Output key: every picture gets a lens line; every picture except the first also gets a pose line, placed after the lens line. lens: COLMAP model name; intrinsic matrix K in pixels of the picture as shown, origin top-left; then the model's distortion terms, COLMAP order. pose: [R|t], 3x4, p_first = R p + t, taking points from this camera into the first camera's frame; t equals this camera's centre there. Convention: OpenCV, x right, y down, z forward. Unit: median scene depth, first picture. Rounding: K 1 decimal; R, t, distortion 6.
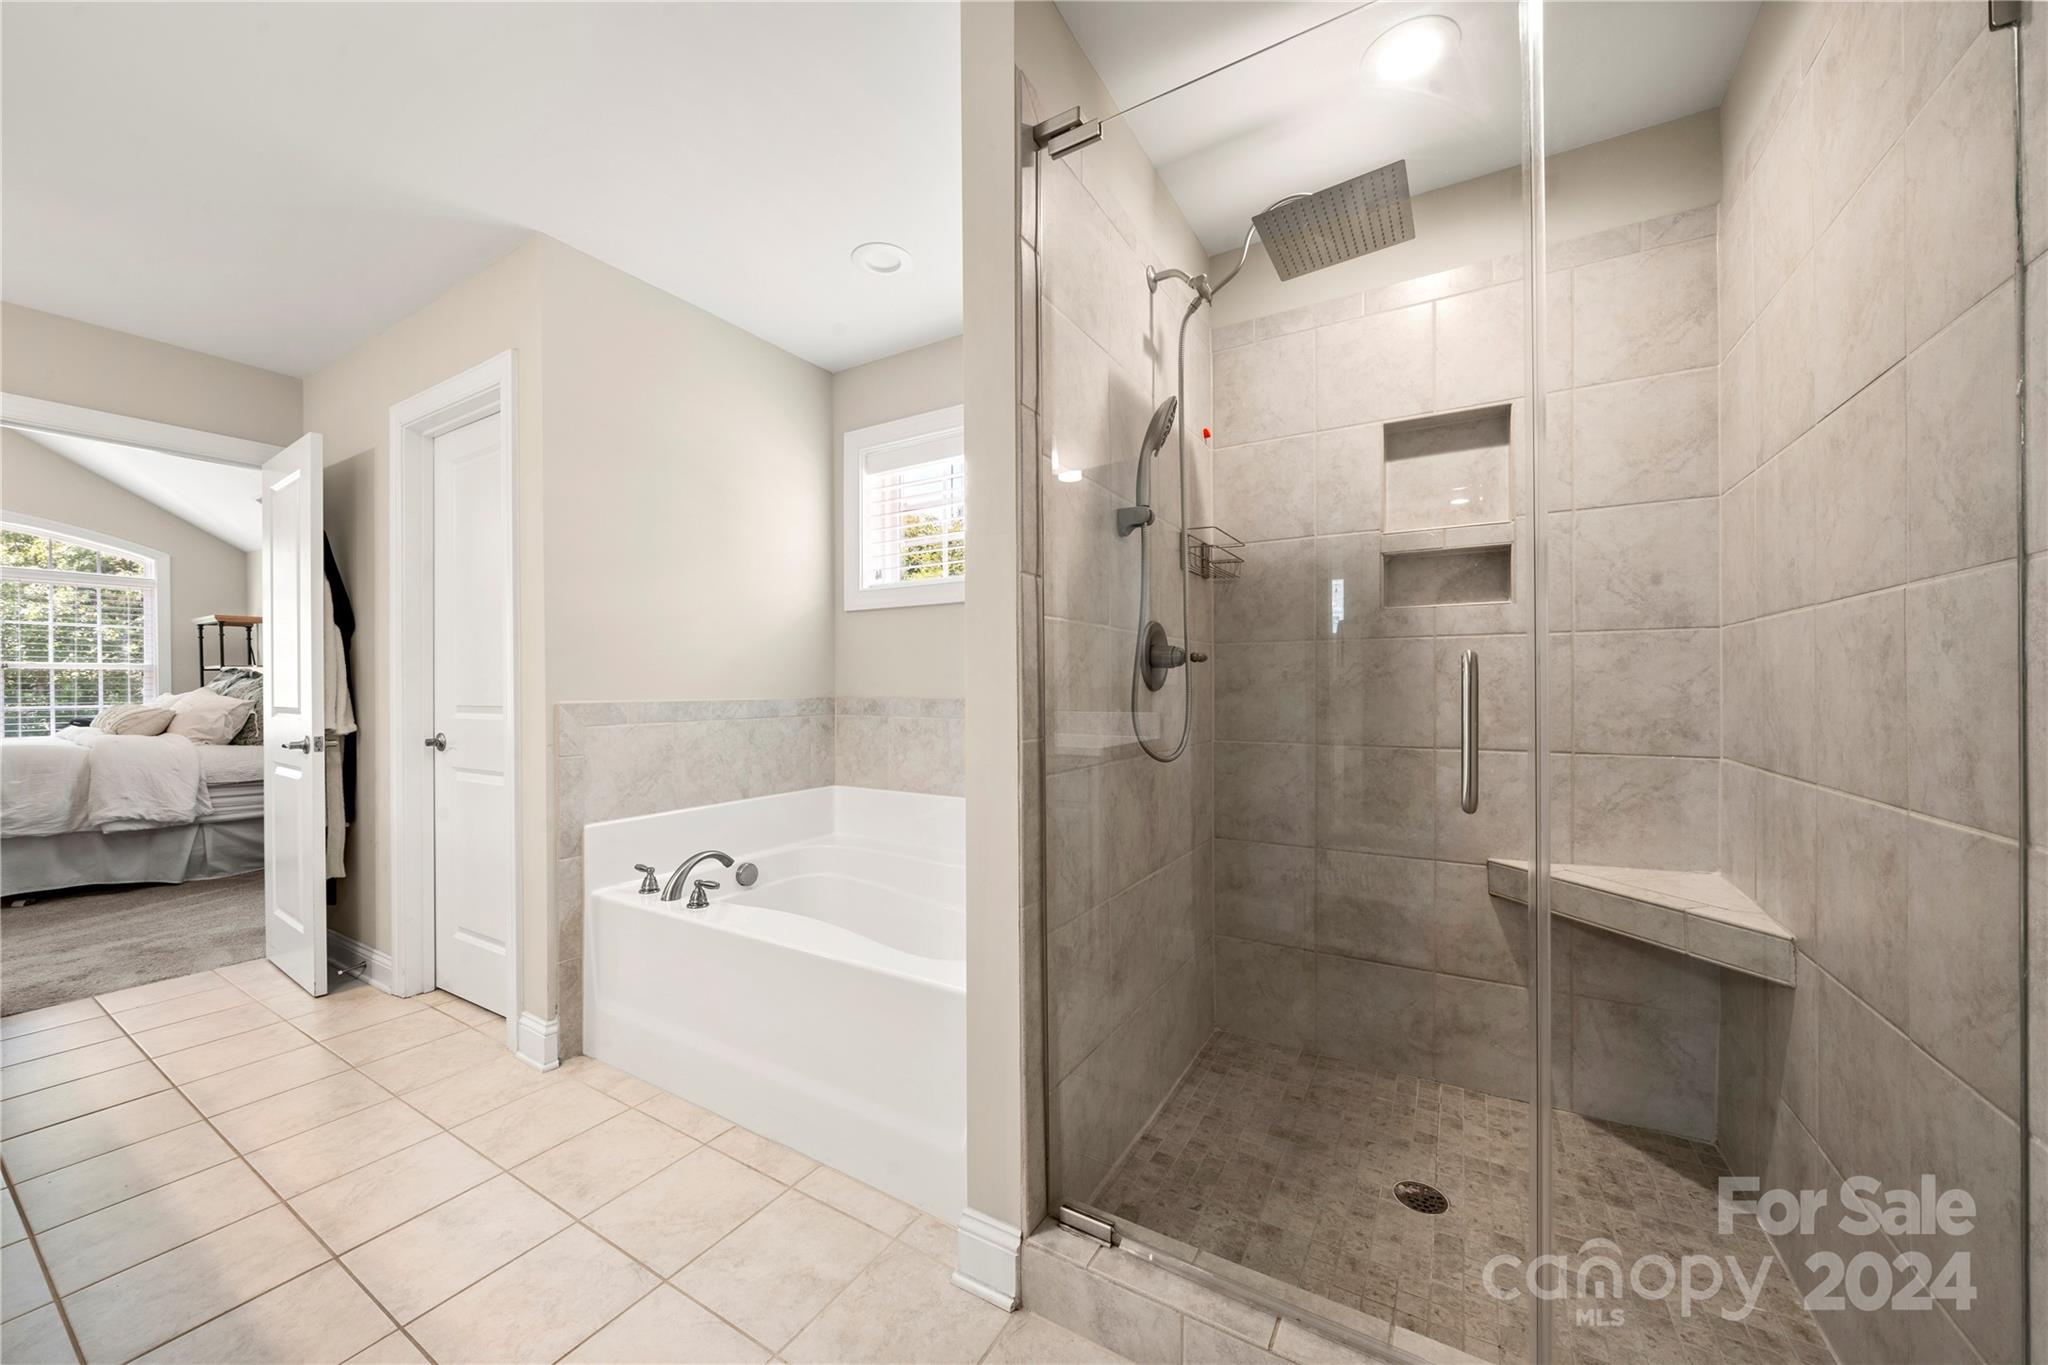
lens RADIAL K [[742.5, 0, 1030.6], [0, 742.5, 686.1], [0, 0, 1]] dist [0.001501, 0.000076]
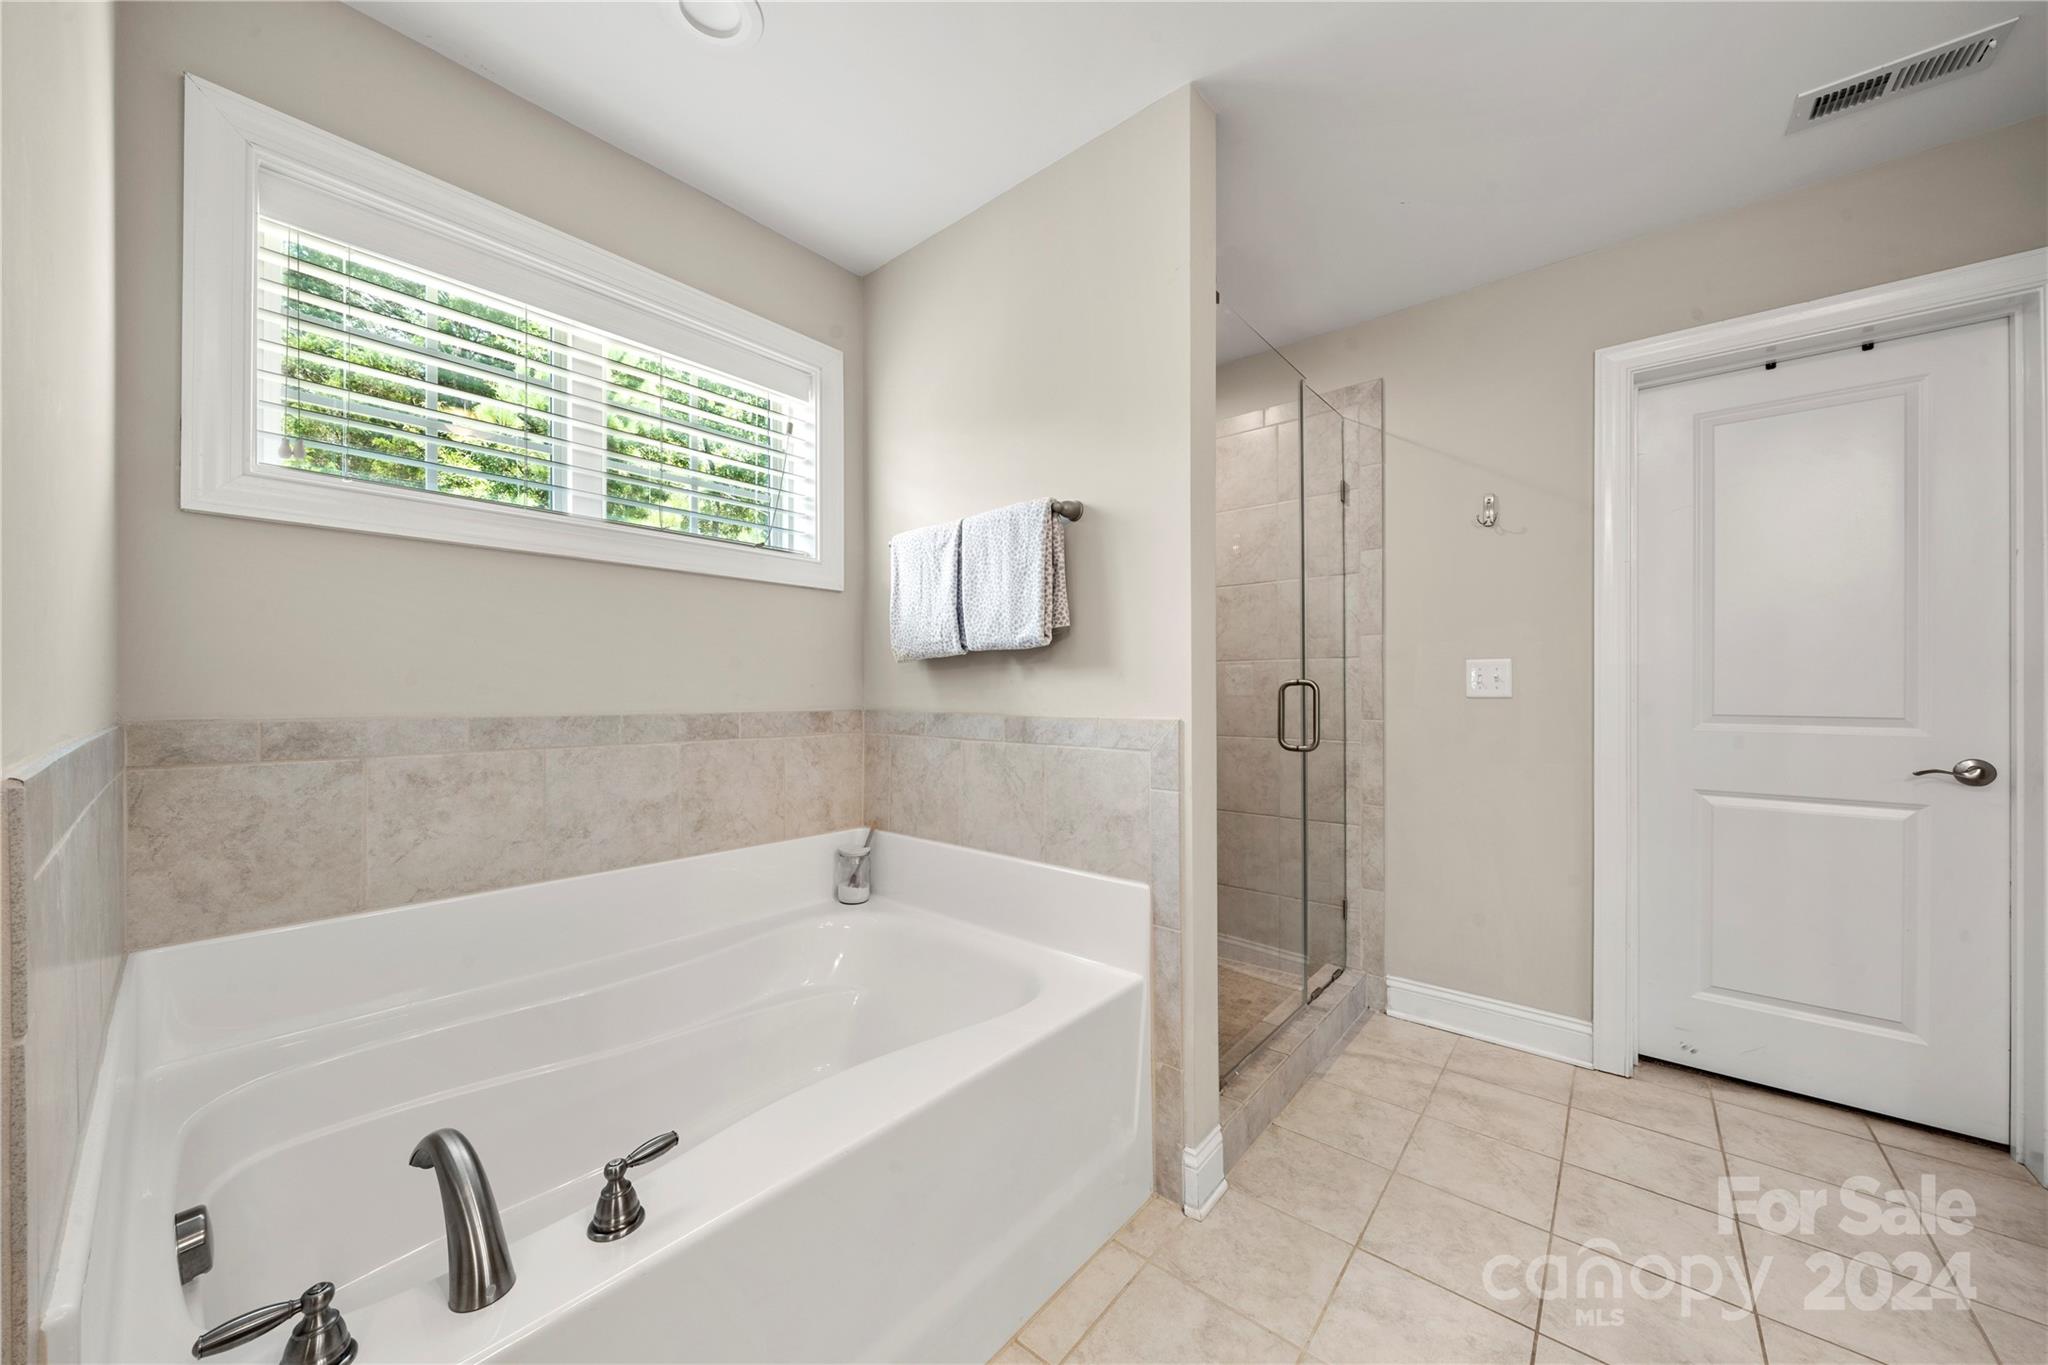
lens RADIAL K [[705.4, 0, 1019.8], [0, 705.4, 679.1], [0, 0, 1]] dist [0.000343, 0.000111]
pose [[0.180815, 0.013441, 0.983425, -0.577895], [-0.008035, 0.999893, -0.012188, -0.008760], [-0.983484, -0.005698, 0.180904, 0.504578]]
